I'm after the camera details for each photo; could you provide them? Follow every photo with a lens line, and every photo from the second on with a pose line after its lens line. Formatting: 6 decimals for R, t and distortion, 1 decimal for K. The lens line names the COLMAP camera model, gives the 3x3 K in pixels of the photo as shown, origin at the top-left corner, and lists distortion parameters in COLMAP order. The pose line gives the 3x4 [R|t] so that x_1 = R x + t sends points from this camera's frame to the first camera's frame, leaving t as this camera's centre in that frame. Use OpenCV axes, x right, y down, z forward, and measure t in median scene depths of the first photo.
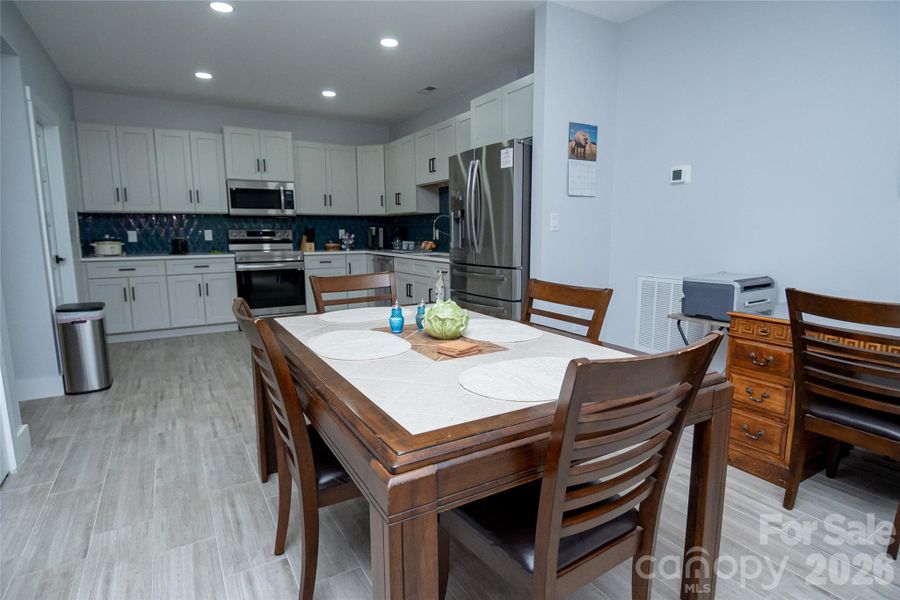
lens RADIAL K [[472.2, 0, 453.9], [0, 472.2, 300.5], [0, 0, 1]] dist [0.016264, -0.023716]
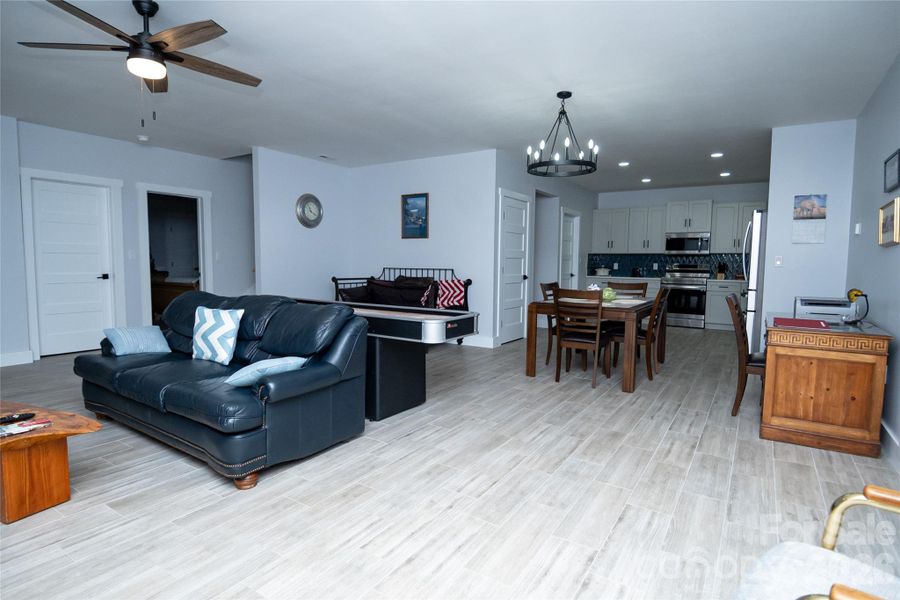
lens RADIAL K [[472.2, 0, 449.2], [0, 472.2, 292.0], [0, 0, 1]] dist [0.016264, -0.023716]
pose [[0.430970, 0.068365, -0.899773, 0.663964], [-0.142858, 0.989720, 0.006773, 0.041532], [0.890986, 0.125621, 0.436306, -0.346502]]
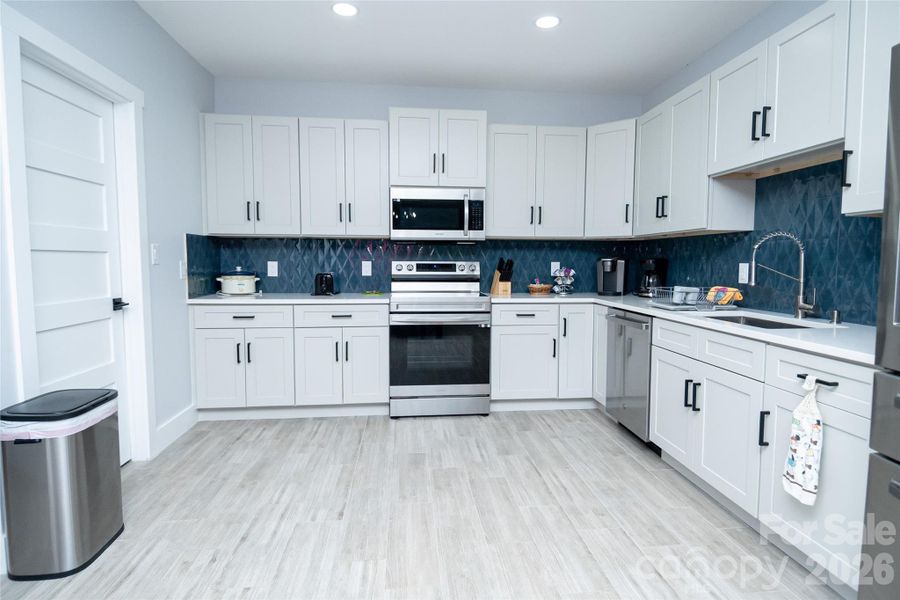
lens RADIAL K [[472.2, 0, 461.1], [0, 472.2, 296.4], [0, 0, 1]] dist [0.016264, -0.023716]
pose [[0.910008, 0.039618, -0.412694, -0.101503], [-0.069533, 0.995908, -0.057718, -0.066957], [0.408719, 0.081220, 0.909039, 0.429007]]
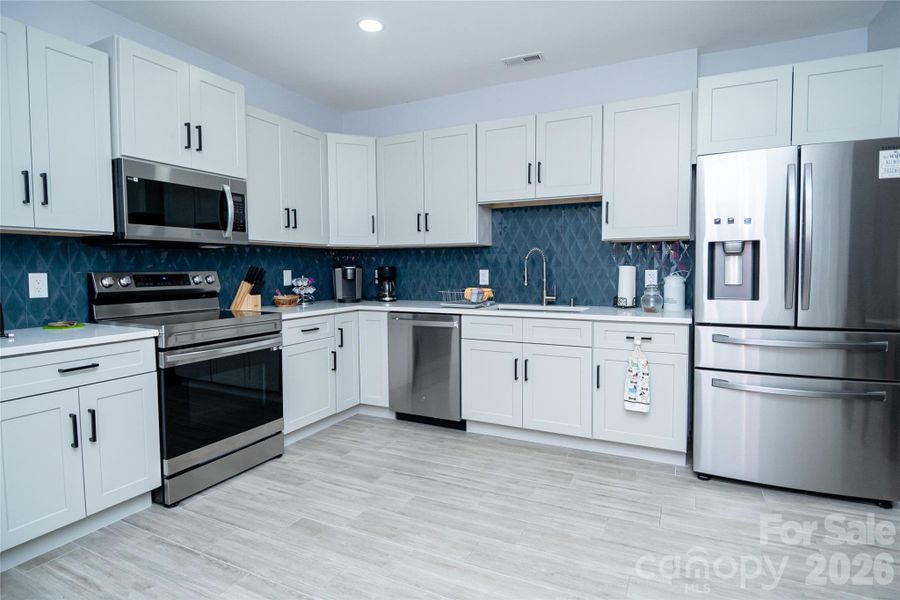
lens RADIAL K [[472.2, 0, 433.7], [0, 472.2, 296.0], [0, 0, 1]] dist [0.016264, -0.023716]
pose [[0.847002, -0.030941, 0.530689, -0.451782], [0.080530, 0.994251, -0.070561, -0.072881], [-0.525455, 0.102502, 0.844625, 0.479191]]
